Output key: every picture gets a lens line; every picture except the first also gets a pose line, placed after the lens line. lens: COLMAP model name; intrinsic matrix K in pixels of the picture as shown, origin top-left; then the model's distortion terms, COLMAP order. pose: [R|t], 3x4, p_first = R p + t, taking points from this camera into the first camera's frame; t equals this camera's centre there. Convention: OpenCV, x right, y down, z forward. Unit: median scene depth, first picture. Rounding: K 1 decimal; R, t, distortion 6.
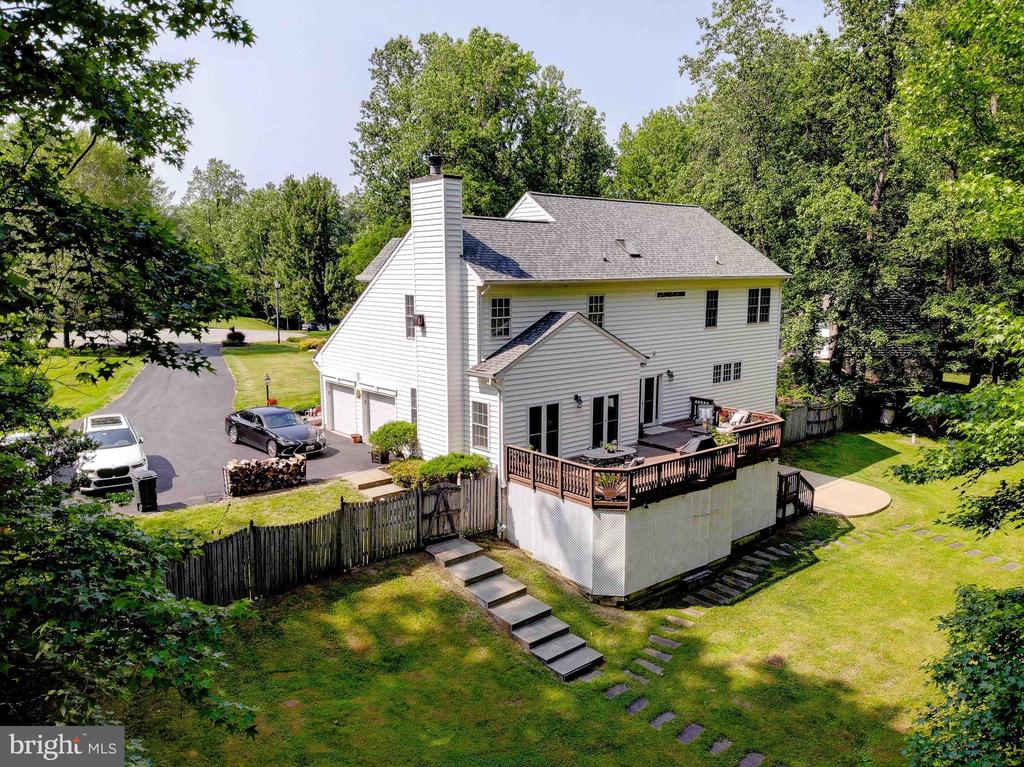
lens RADIAL K [[737.5, 0, 512.0], [0, 737.5, 383.5], [0, 0, 1]] dist [0.120289, -0.245103]
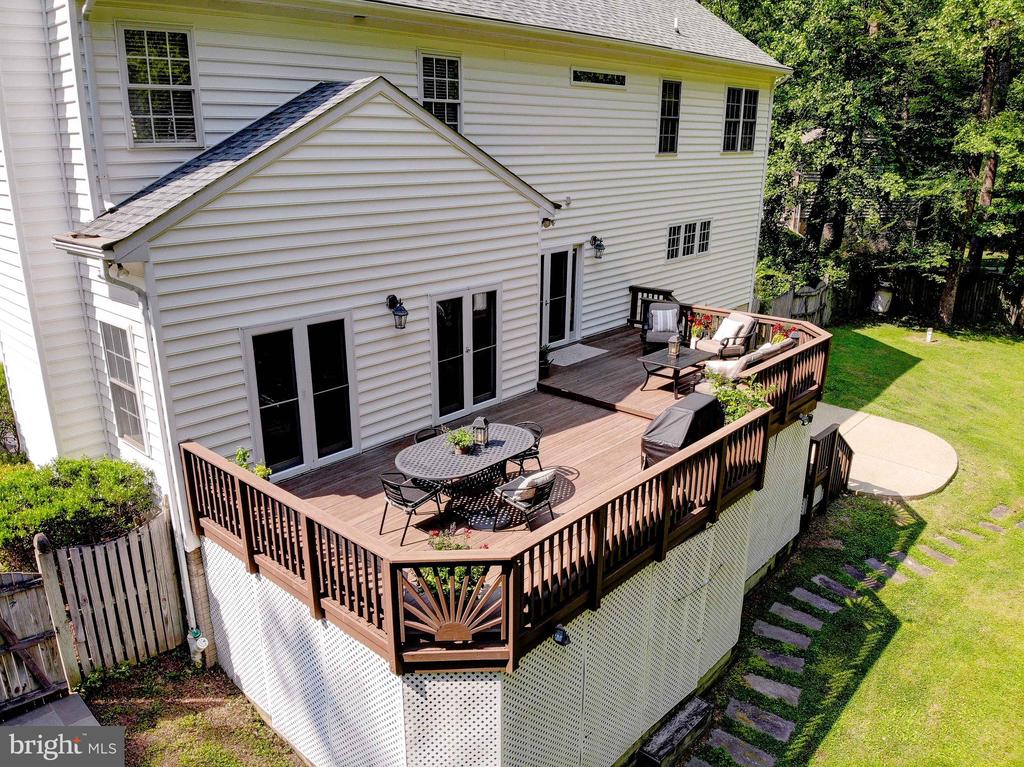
lens RADIAL K [[761.4, 0, 508.3], [0, 761.4, 417.7], [0, 0, 1]] dist [0.133675, -0.282209]
pose [[0.991200, -0.043301, 0.125091, 0.086901], [0.017407, 0.979416, 0.201102, -0.002660], [-0.131224, -0.197155, 0.971550, 0.509380]]
